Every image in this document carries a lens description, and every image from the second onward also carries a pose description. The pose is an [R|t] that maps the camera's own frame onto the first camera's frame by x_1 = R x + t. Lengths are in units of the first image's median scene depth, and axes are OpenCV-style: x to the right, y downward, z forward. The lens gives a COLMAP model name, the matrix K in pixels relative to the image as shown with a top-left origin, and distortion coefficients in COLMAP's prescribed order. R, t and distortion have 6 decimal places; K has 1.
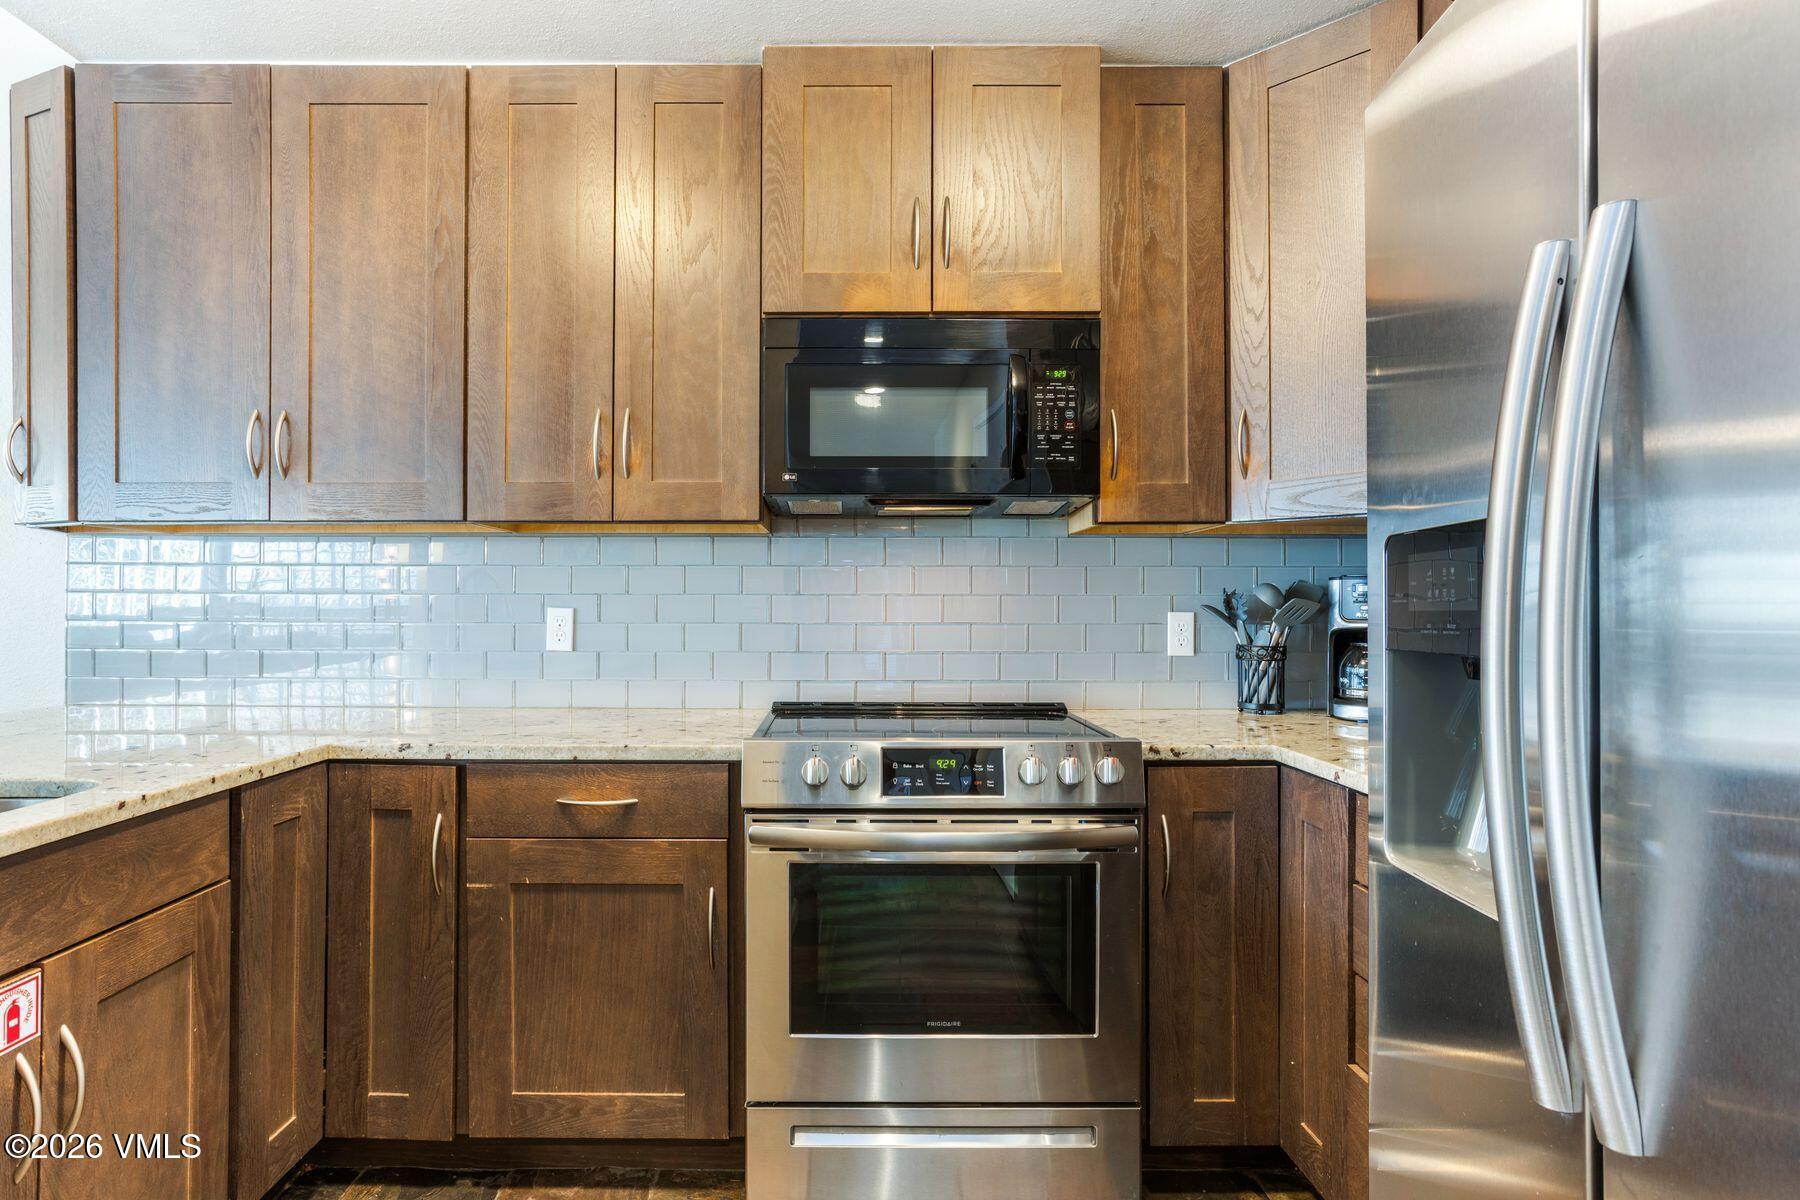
lens RADIAL K [[958.9, 0, 882.9], [0, 958.9, 603.9], [0, 0, 1]] dist [-0.018357, 0.004664]
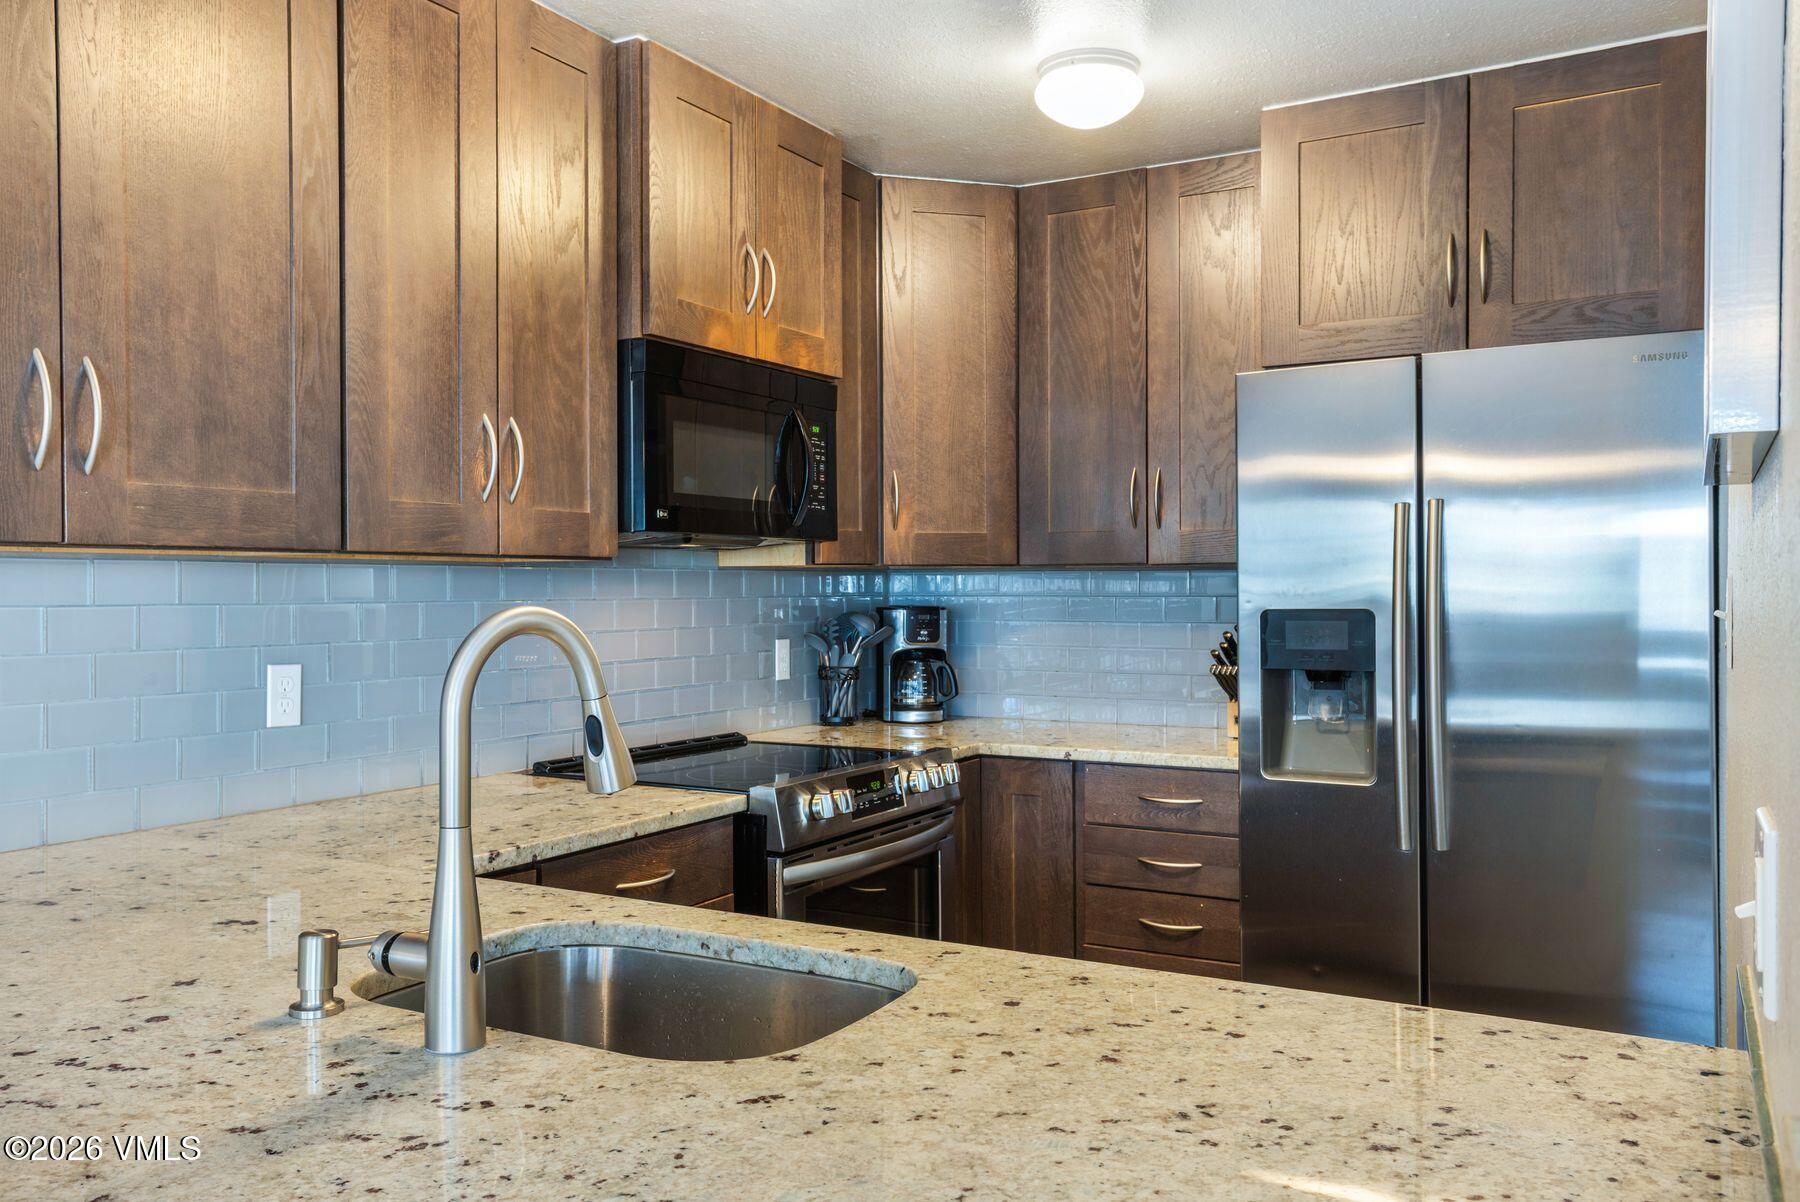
lens RADIAL K [[1397.5, 0, 910.8], [0, 1397.5, 600.2], [0, 0, 1]] dist [0.019824, 0.025412]
pose [[0.488865, -0.010366, 0.872298, -1.142825], [-0.003022, 0.999903, 0.013576, -0.065680], [-0.872354, -0.009273, 0.488787, 0.118394]]
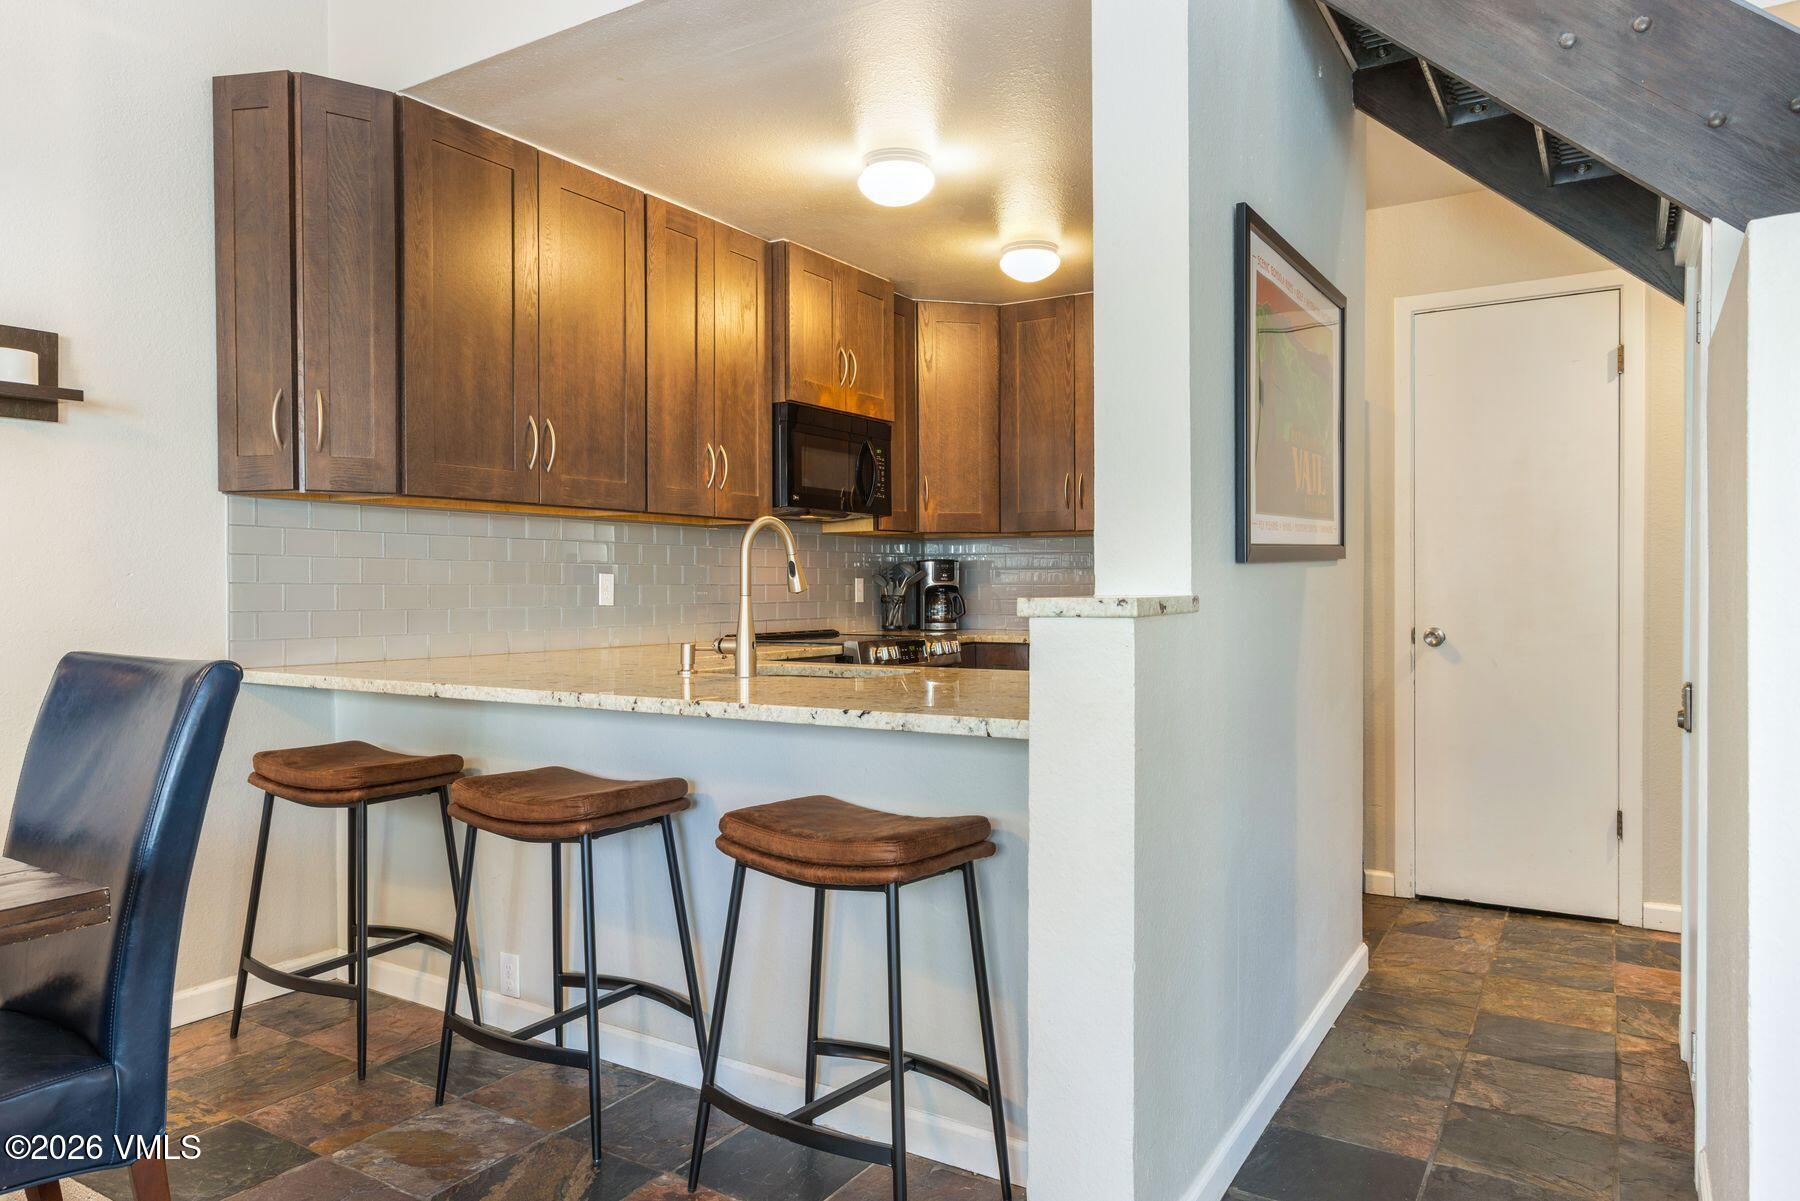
lens RADIAL K [[1149.7, 0, 894.7], [0, 1149.7, 601.9], [0, 0, 1]] dist [0.027561, 0.000135]
pose [[0.534968, -0.013961, 0.844757, -1.703877], [-0.001645, 0.999844, 0.017566, 0.017731], [-0.844871, -0.010787, 0.534862, -0.246633]]
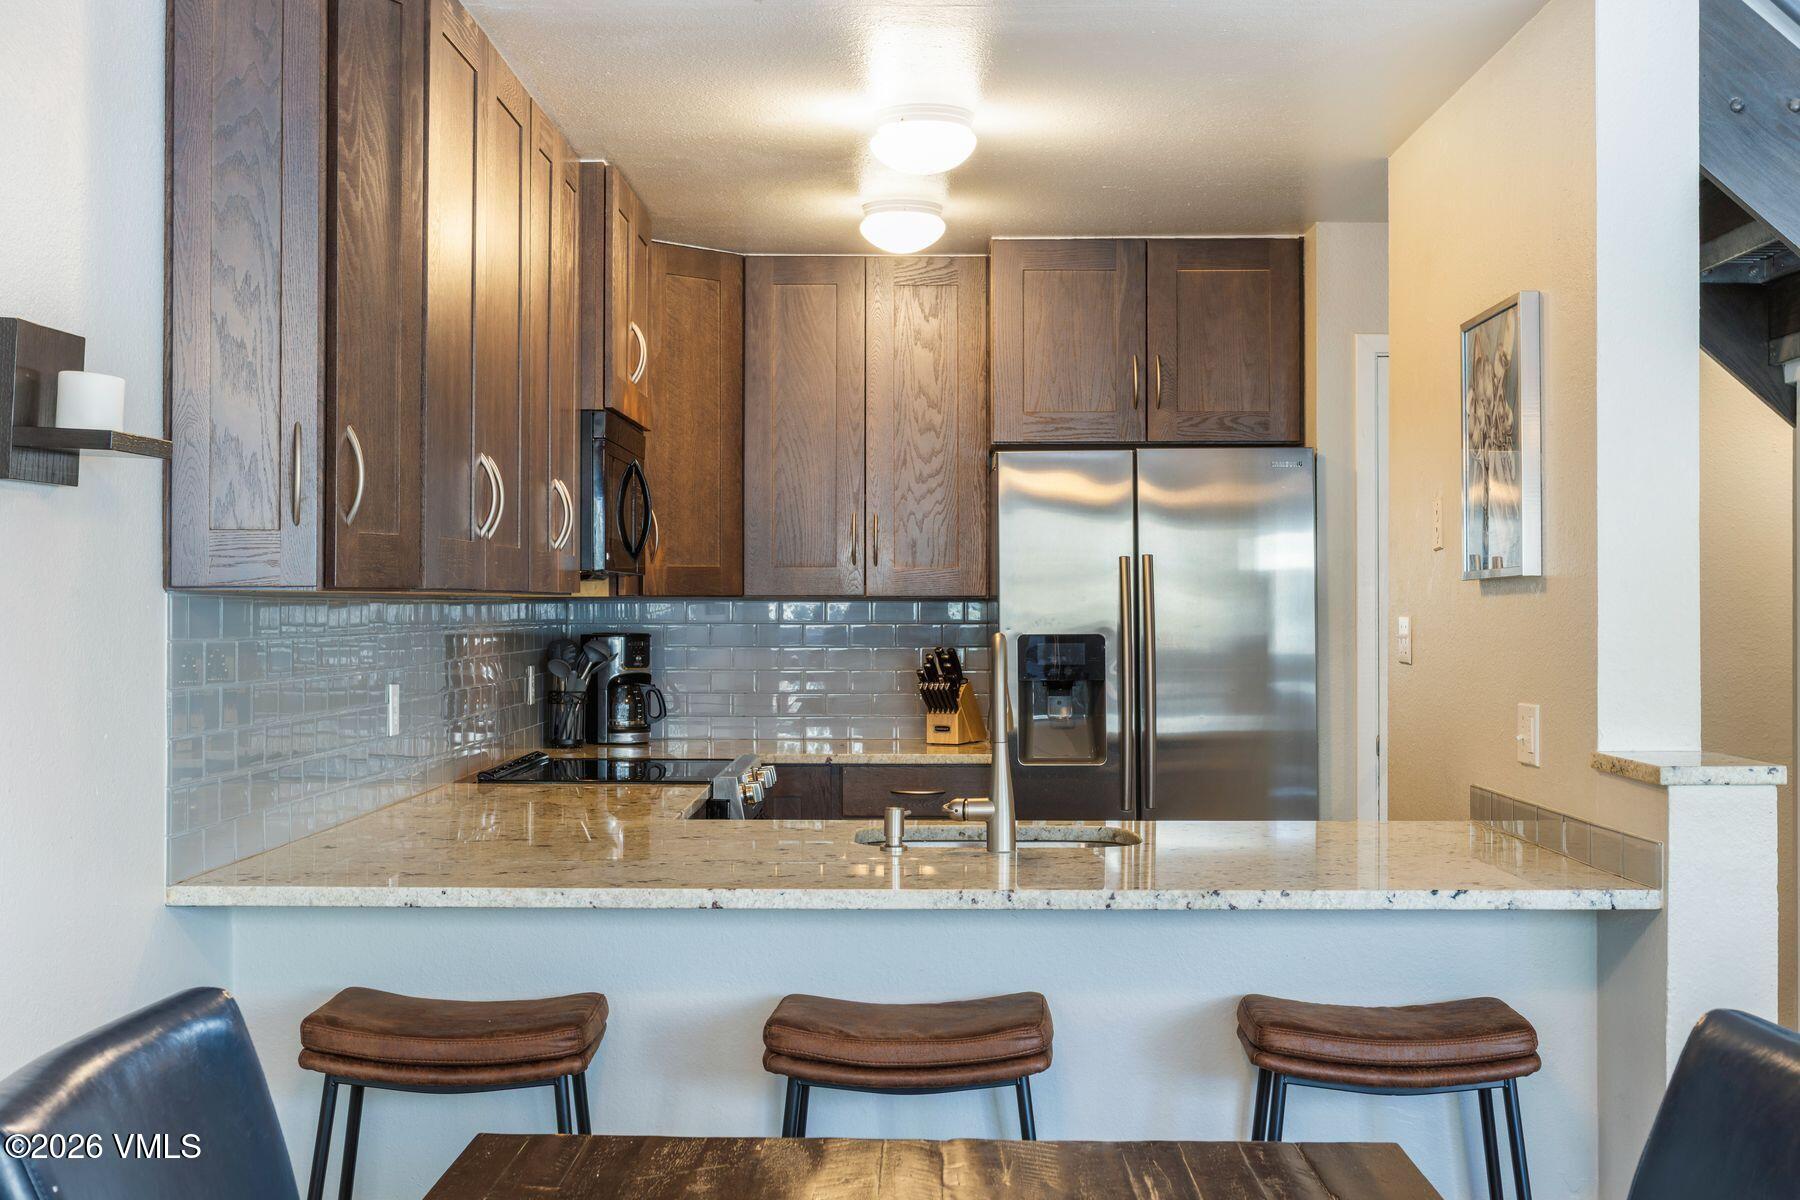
lens RADIAL K [[2039.1, 0, 896.9], [0, 2039.1, 607.3], [0, 0, 1]] dist [-0.004076, 0.000000]
pose [[0.013152, -0.002137, 0.999911, -2.386577], [-0.008238, 0.999964, 0.002245, -0.078771], [-0.999880, -0.008266, 0.013134, 0.615391]]
